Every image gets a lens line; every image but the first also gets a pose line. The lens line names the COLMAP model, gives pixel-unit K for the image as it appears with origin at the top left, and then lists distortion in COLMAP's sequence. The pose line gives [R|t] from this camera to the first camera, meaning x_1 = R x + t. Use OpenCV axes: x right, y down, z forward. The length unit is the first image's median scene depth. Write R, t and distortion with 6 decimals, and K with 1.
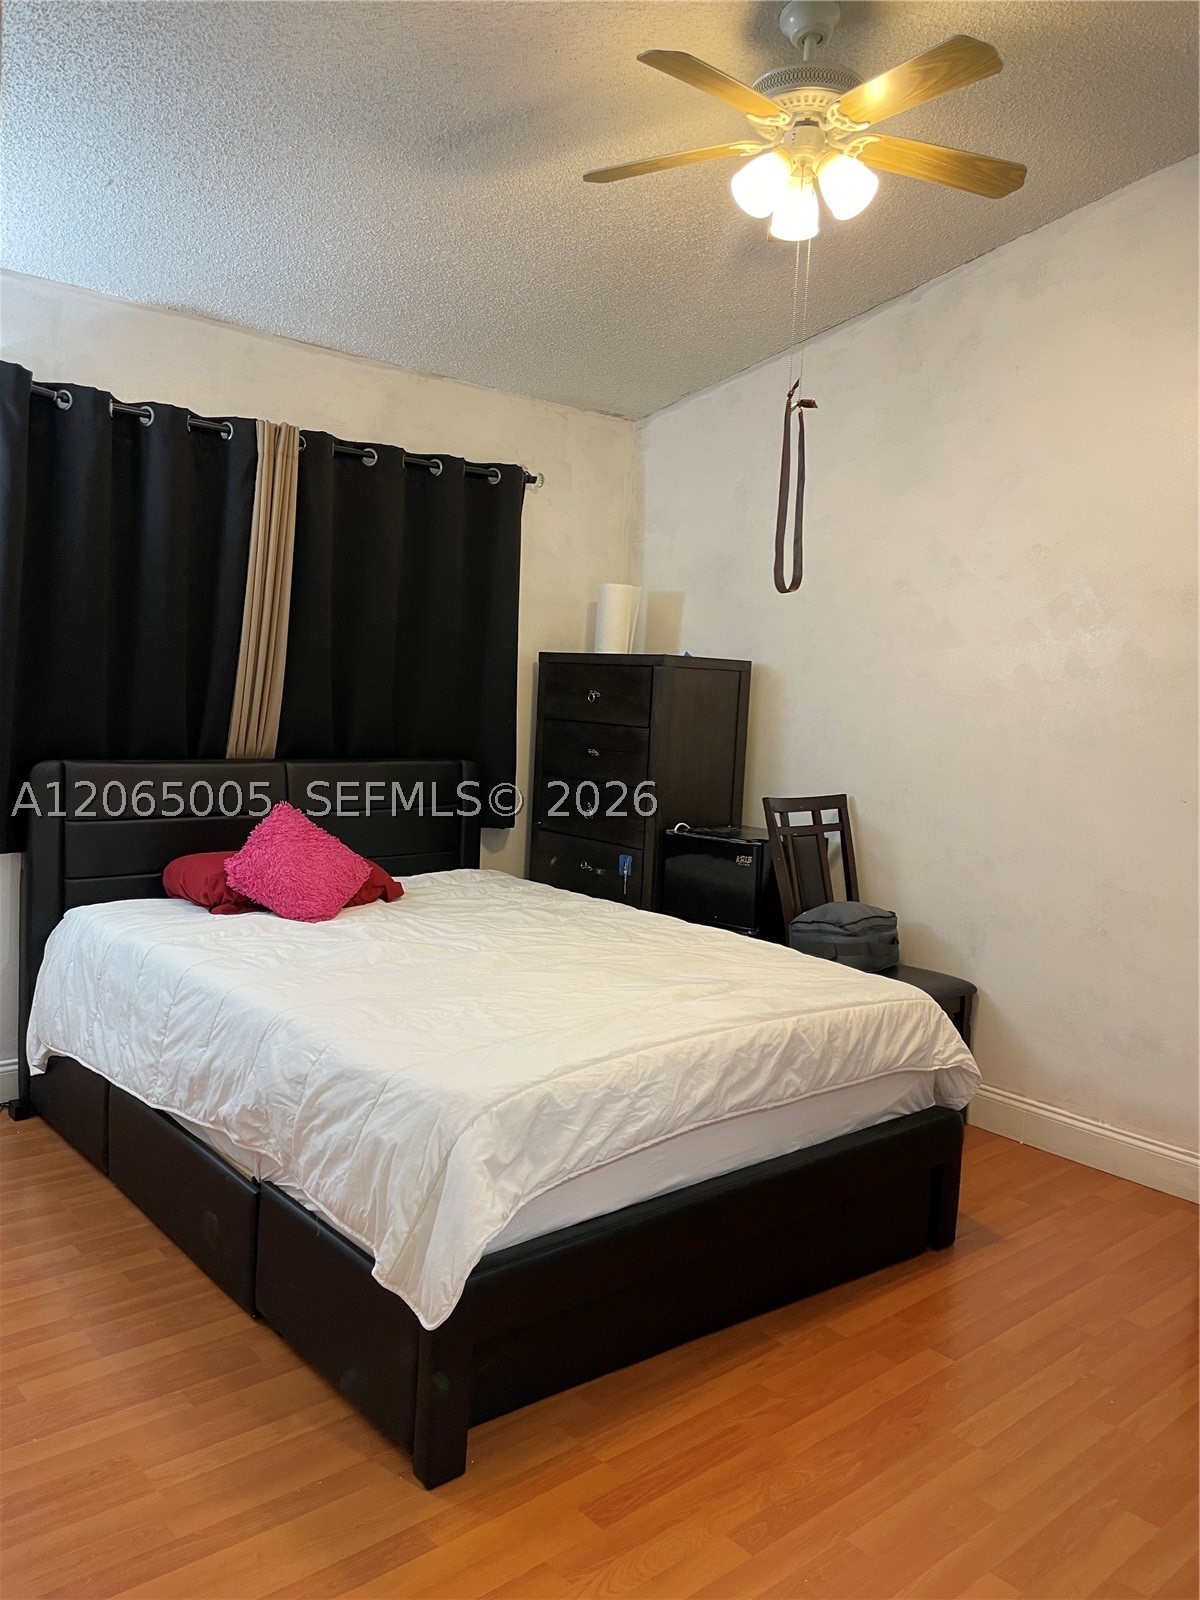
lens RADIAL K [[1211.0, 0, 600.0], [0, 1211.0, 800.0], [0, 0, 1]] dist [0.100064, -0.128498]
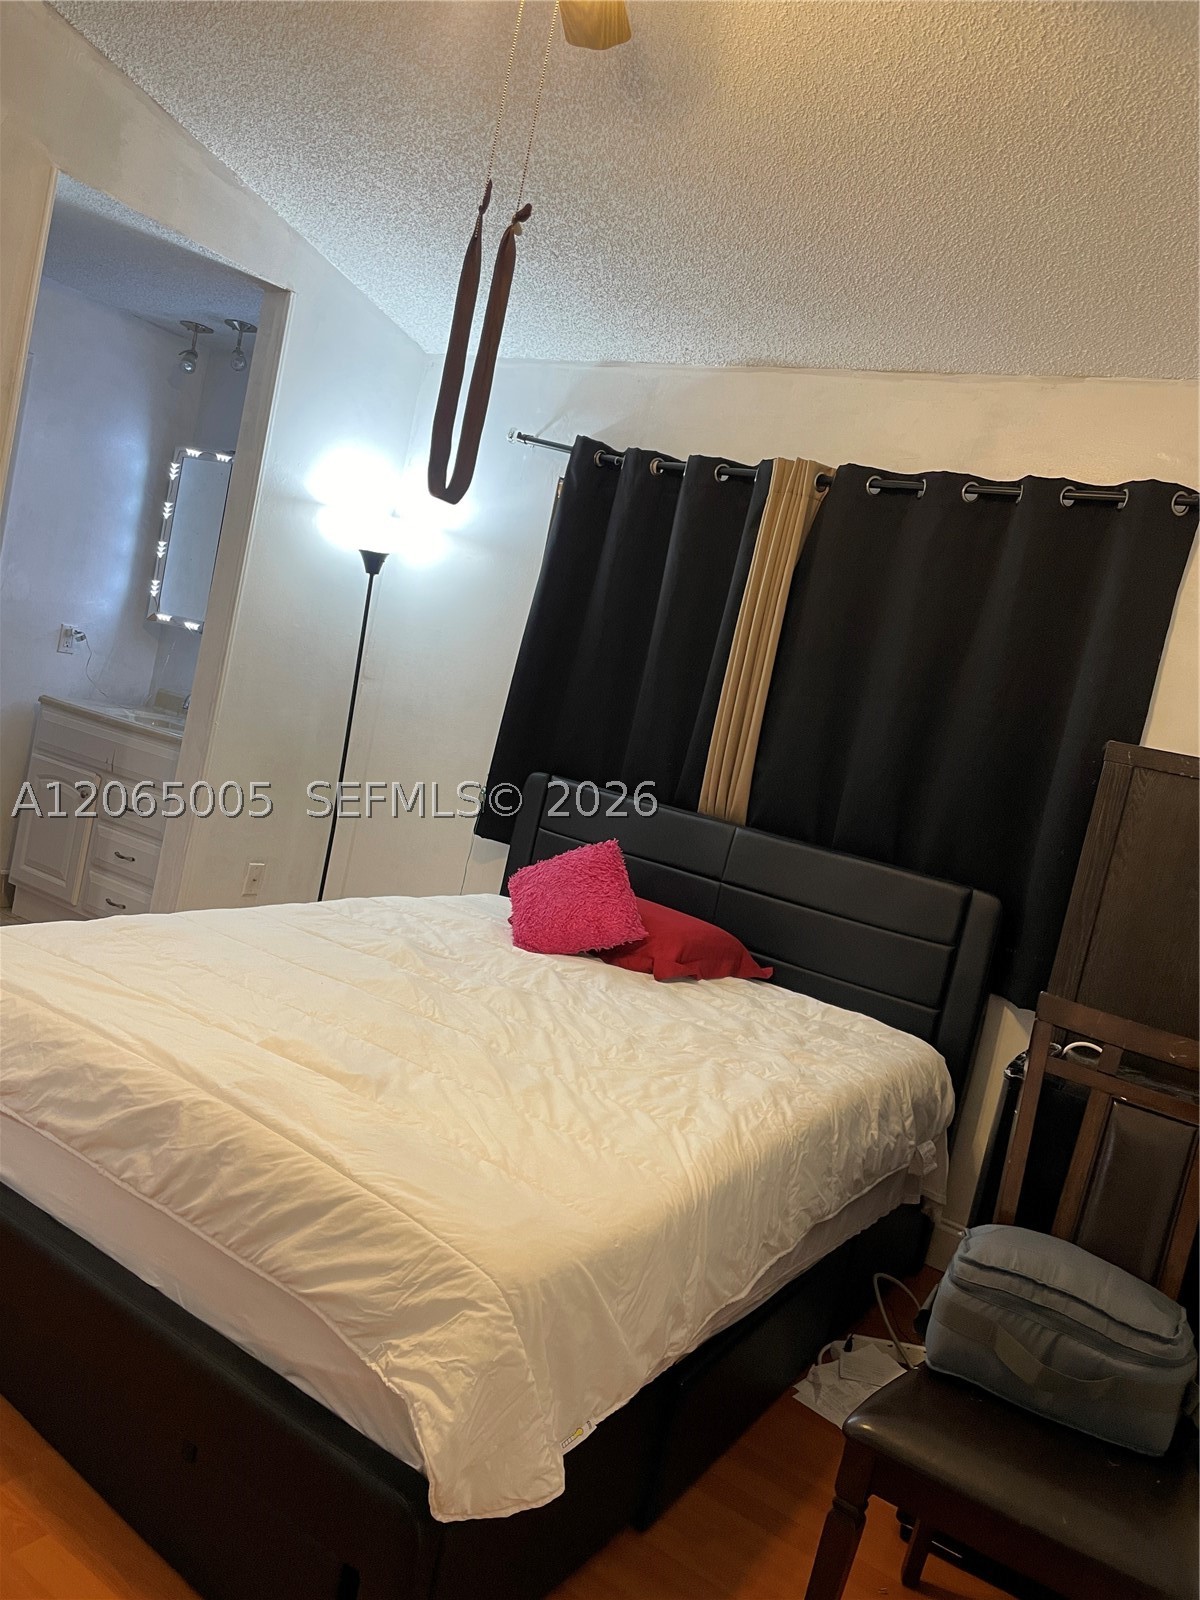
lens RADIAL K [[1211.0, 0, 600.0], [0, 1211.0, 800.0], [0, 0, 1]] dist [0.100064, -0.128498]
pose [[0.275695, 0.097747, -0.956262, 0.816424], [-0.287026, 0.957803, 0.015154, -0.048674], [0.917392, 0.270295, 0.292118, 0.916179]]
